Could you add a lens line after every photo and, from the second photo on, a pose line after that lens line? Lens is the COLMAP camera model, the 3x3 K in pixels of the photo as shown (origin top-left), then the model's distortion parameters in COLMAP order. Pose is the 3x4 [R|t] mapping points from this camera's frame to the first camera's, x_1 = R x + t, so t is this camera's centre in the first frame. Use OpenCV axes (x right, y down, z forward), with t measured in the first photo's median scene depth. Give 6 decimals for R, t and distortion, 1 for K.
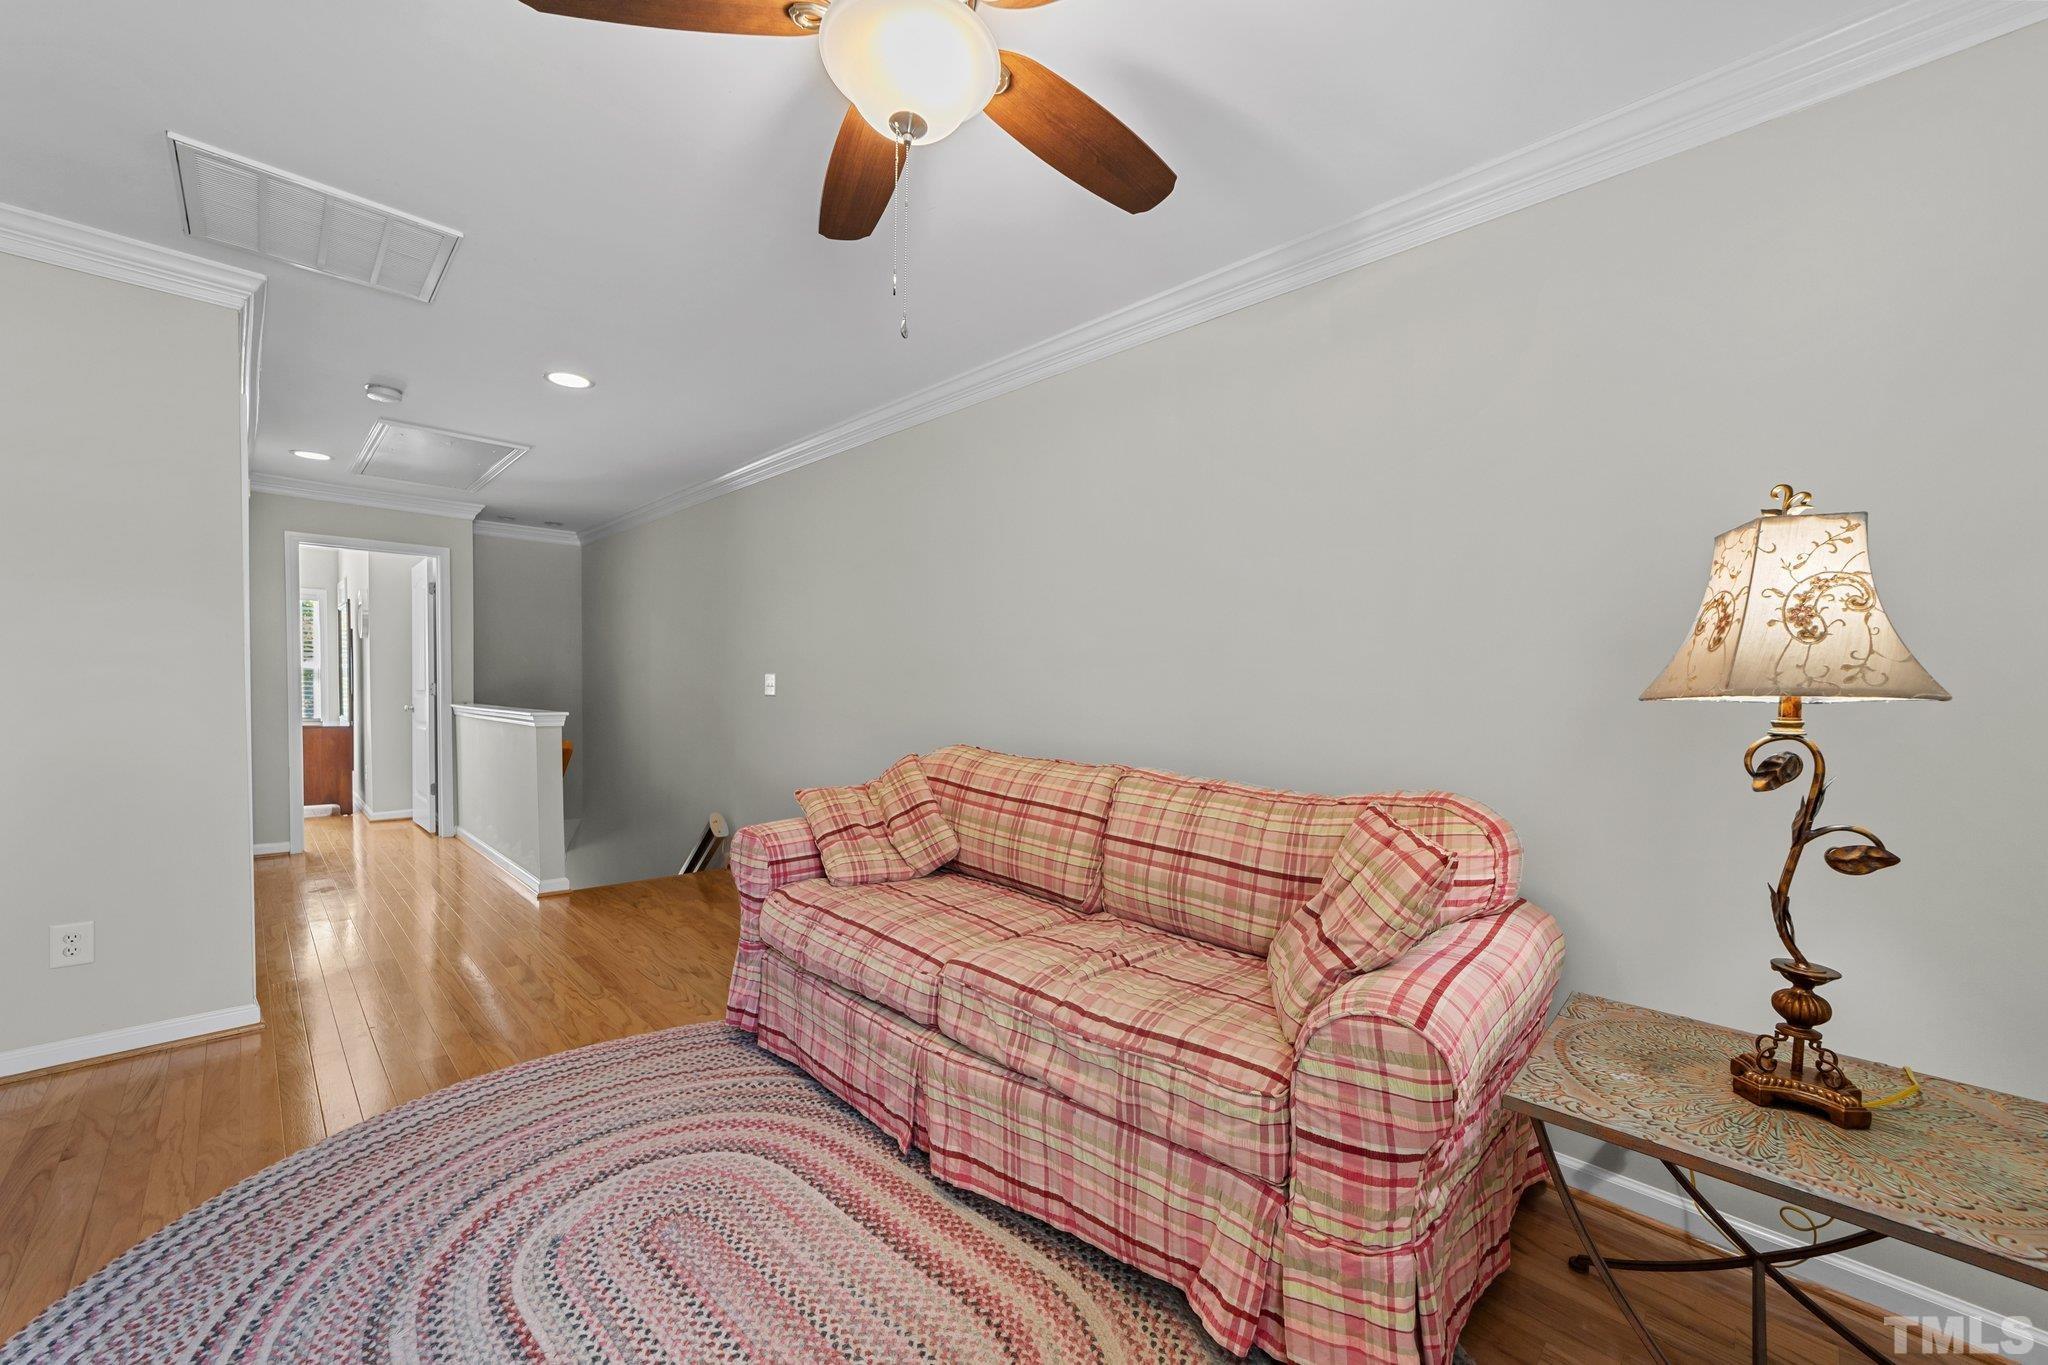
lens RADIAL K [[797.5, 0, 1010.2], [0, 797.5, 720.9], [0, 0, 1]] dist [-0.007950, 0.003463]
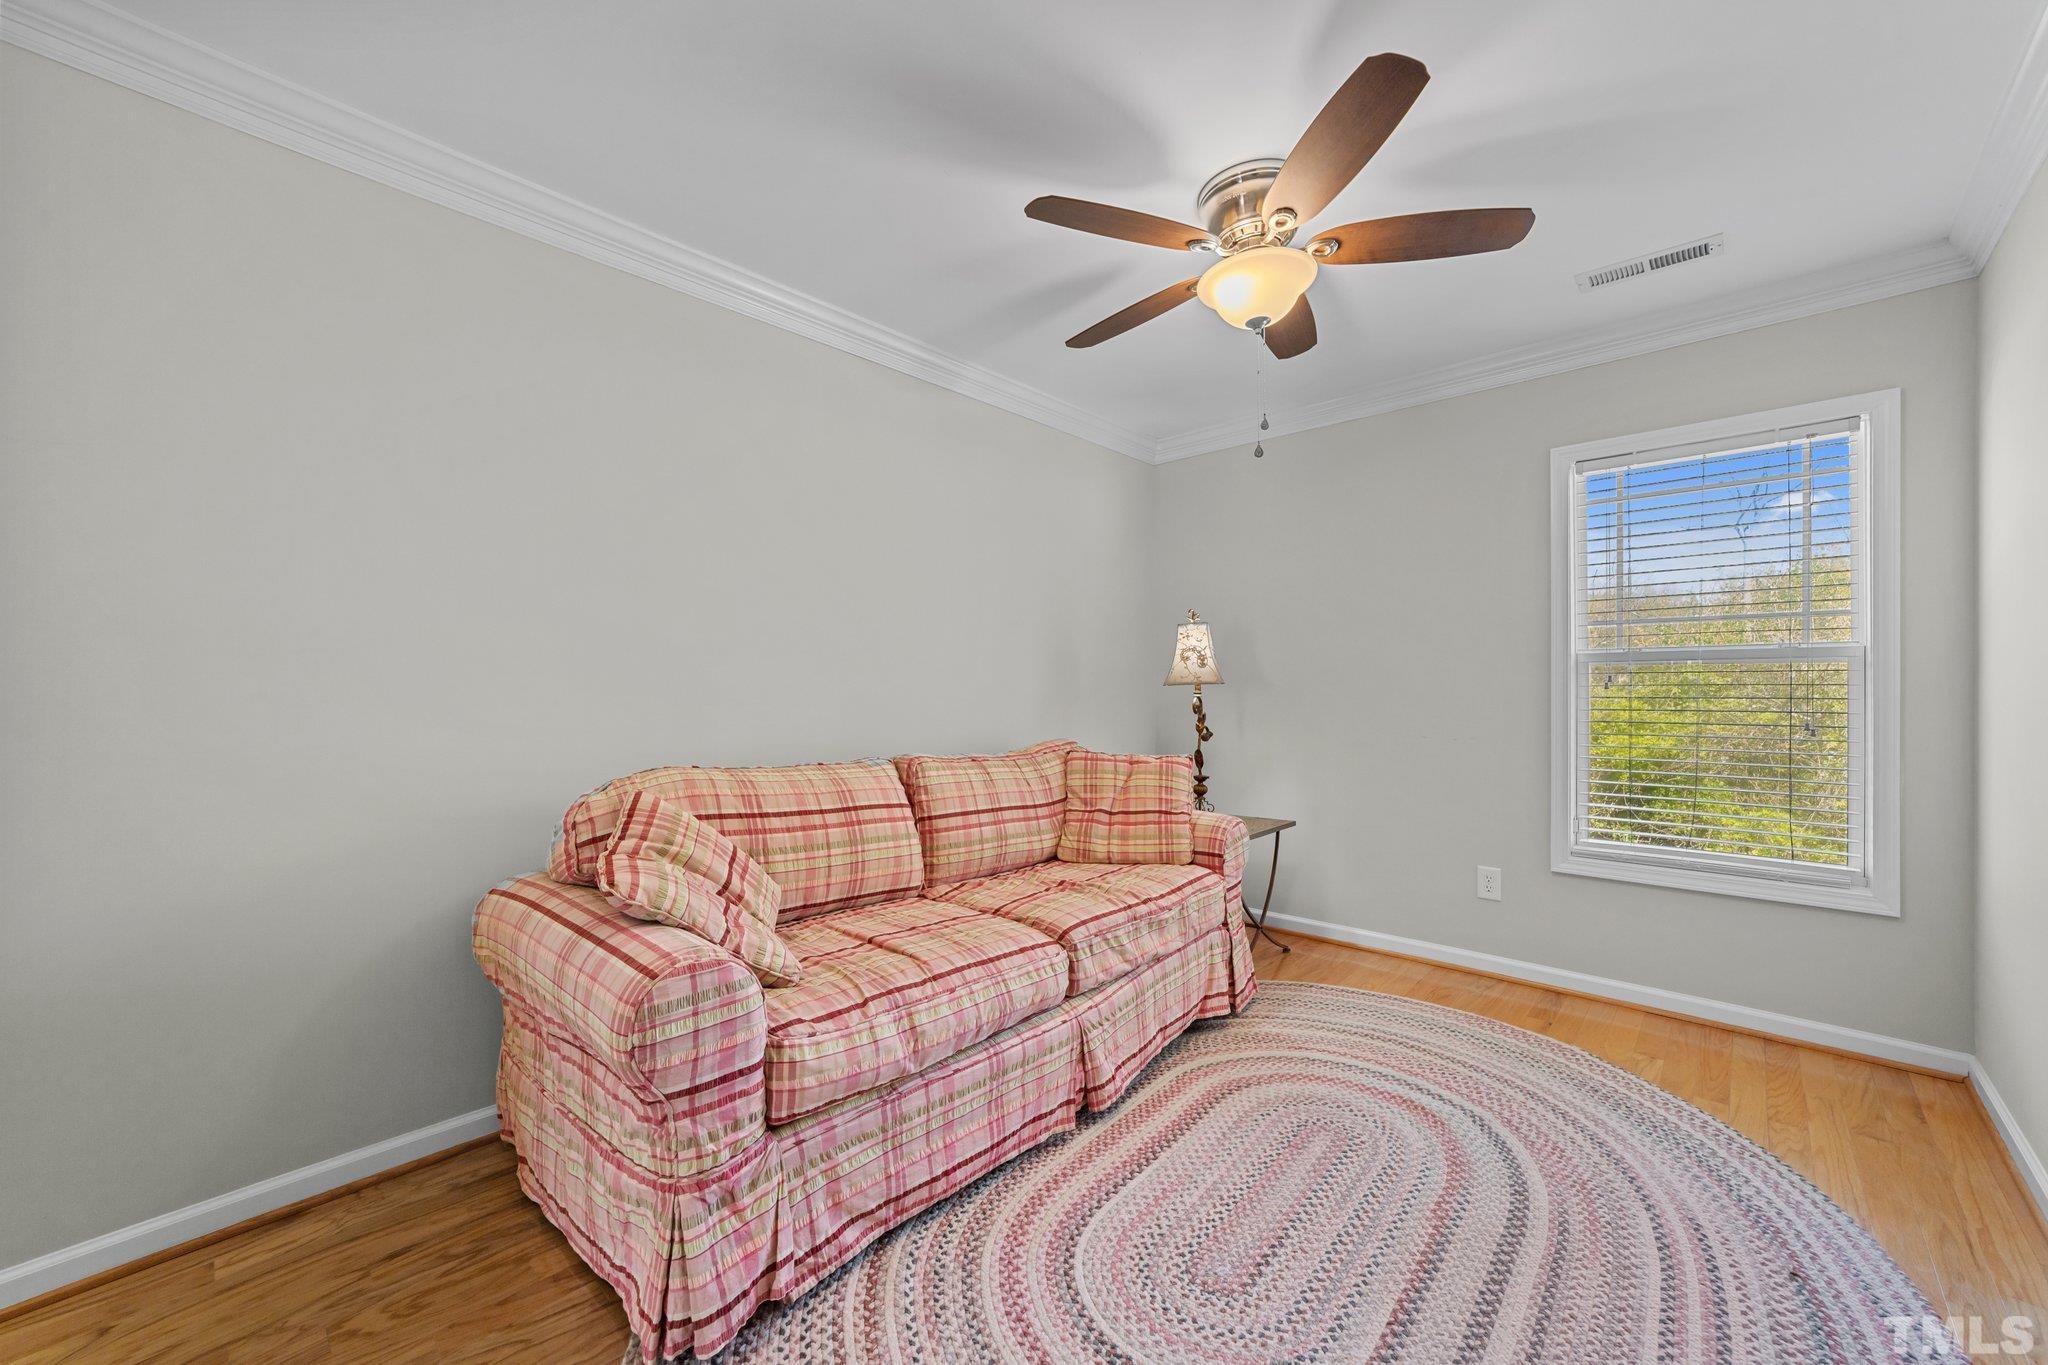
lens RADIAL K [[797.5, 0, 1022.5], [0, 797.5, 676.5], [0, 0, 1]] dist [-0.007950, 0.003463]
pose [[-0.050445, -0.002908, 0.998723, -1.407637], [0.038237, 0.999257, 0.004841, -0.074091], [-0.997995, 0.038432, -0.050297, 1.309770]]
